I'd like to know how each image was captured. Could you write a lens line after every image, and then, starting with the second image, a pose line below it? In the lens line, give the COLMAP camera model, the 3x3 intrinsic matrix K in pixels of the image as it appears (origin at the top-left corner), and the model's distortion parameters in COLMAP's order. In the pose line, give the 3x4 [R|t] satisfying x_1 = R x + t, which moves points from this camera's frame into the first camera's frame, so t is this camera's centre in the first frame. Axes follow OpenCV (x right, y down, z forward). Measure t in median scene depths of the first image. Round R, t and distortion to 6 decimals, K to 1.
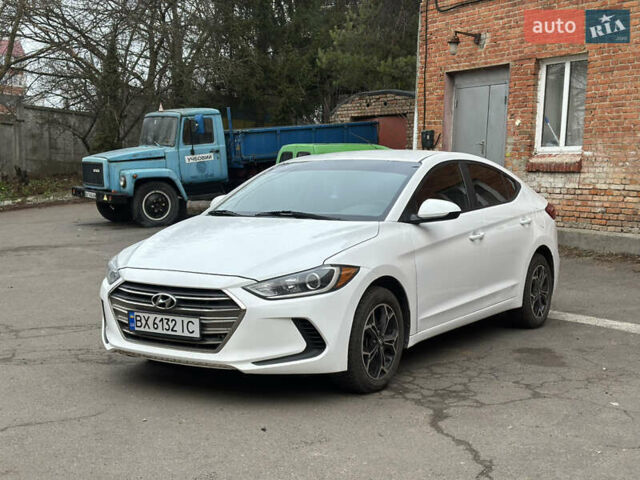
lens RADIAL K [[887.3, 0, 317.0], [0, 887.3, 244.4], [0, 0, 1]] dist [0.127722, 0.000000]
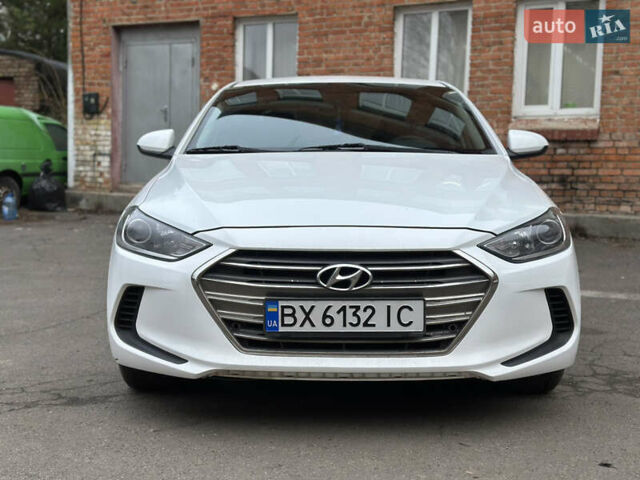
lens RADIAL K [[887.3, 0, 317.5], [0, 887.3, 253.1], [0, 0, 1]] dist [0.127722, 0.000000]
pose [[0.847670, -0.049478, 0.528211, -0.476558], [0.040671, 0.998772, 0.028287, 0.029322], [-0.528962, -0.002495, 0.848642, 0.493187]]
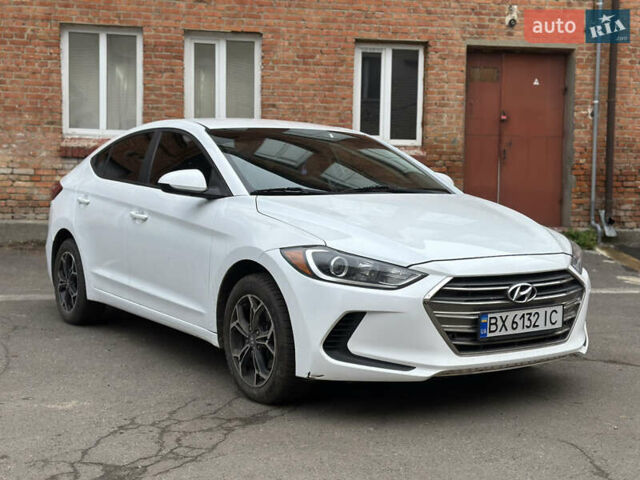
lens RADIAL K [[887.3, 0, 320.4], [0, 887.3, 242.1], [0, 0, 1]] dist [0.127722, 0.000000]
pose [[0.400978, -0.067870, 0.913570, -0.946781], [0.063788, 0.996900, 0.046063, -0.030186], [-0.913864, 0.039805, 0.404064, 0.805780]]
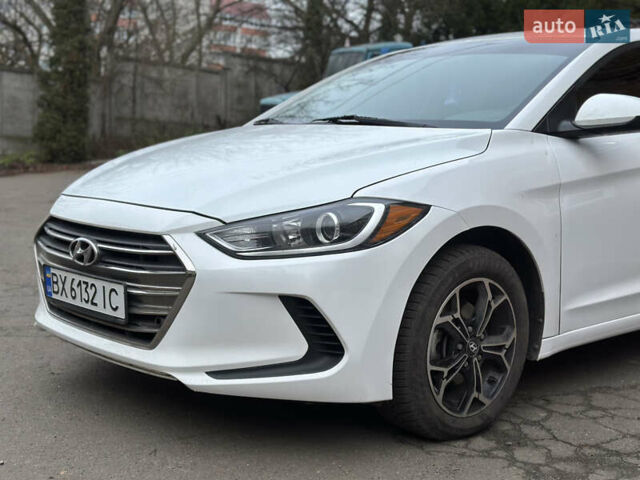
lens RADIAL K [[887.3, 0, 319.4], [0, 887.3, 251.4], [0, 0, 1]] dist [0.127722, 0.000000]
pose [[0.965755, 0.049443, -0.254700, 0.118061], [-0.037289, 0.997933, 0.052331, 0.026542], [0.256761, -0.041042, 0.965603, 0.462113]]
